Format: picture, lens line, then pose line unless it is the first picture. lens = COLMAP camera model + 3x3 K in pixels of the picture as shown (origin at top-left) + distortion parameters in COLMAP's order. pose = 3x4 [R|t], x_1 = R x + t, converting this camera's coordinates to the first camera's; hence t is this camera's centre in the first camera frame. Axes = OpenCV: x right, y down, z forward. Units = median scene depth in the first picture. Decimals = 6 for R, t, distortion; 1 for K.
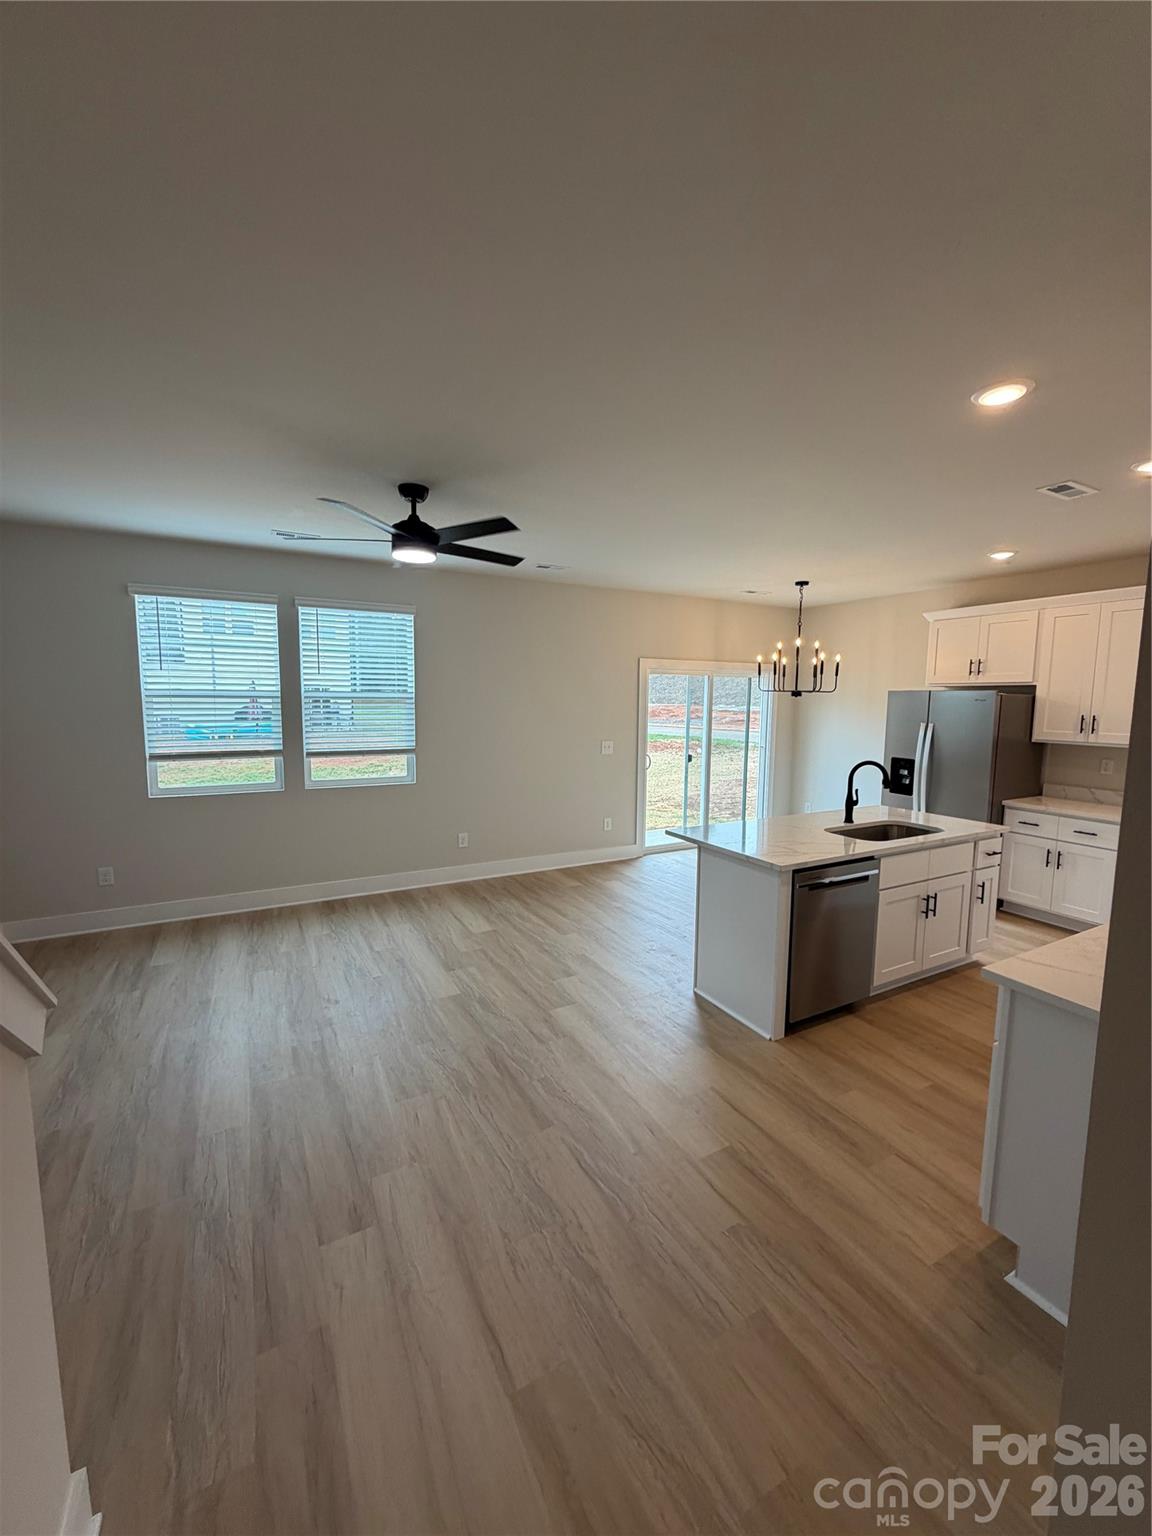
lens RADIAL K [[617.2, 0, 575.9], [0, 617.2, 765.2], [0, 0, 1]] dist [-0.003051, -0.000589]
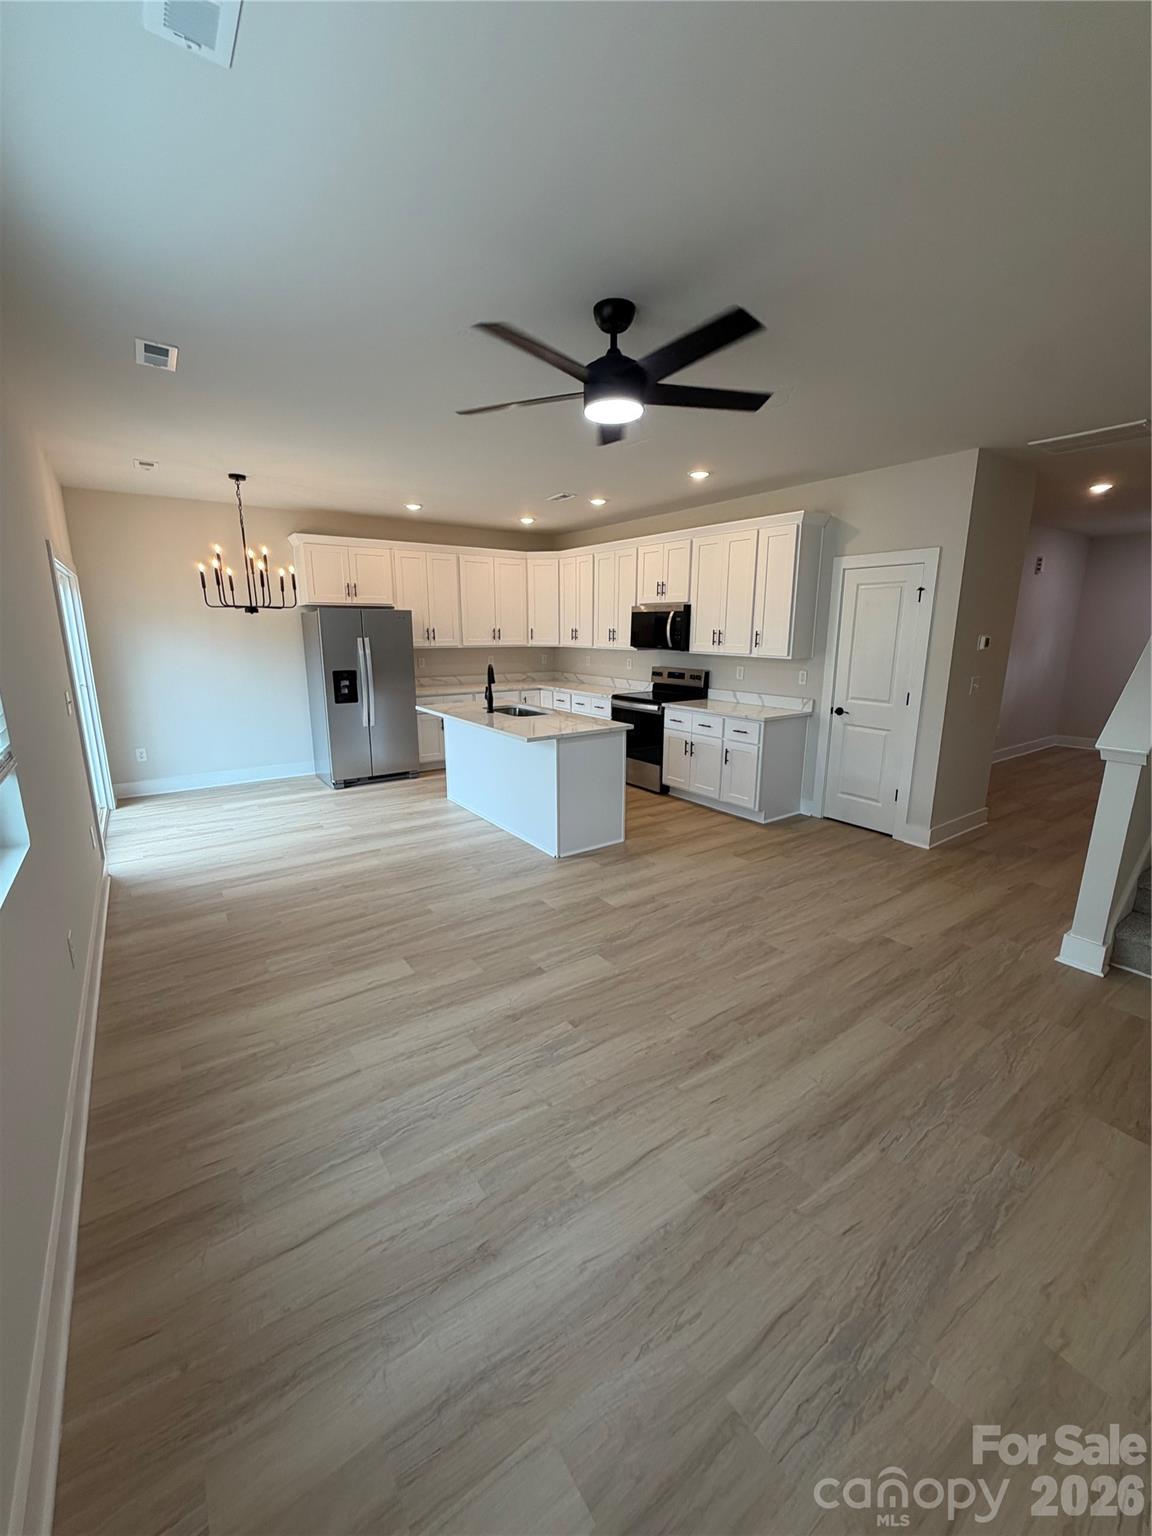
lens RADIAL K [[617.2, 0, 575.9], [0, 617.2, 769.3], [0, 0, 1]] dist [-0.003051, -0.000589]
pose [[-0.126680, -0.233541, 0.964060, -0.811353], [0.105362, 0.963223, 0.247183, -0.089245], [-0.986332, 0.132888, -0.097415, 0.901197]]
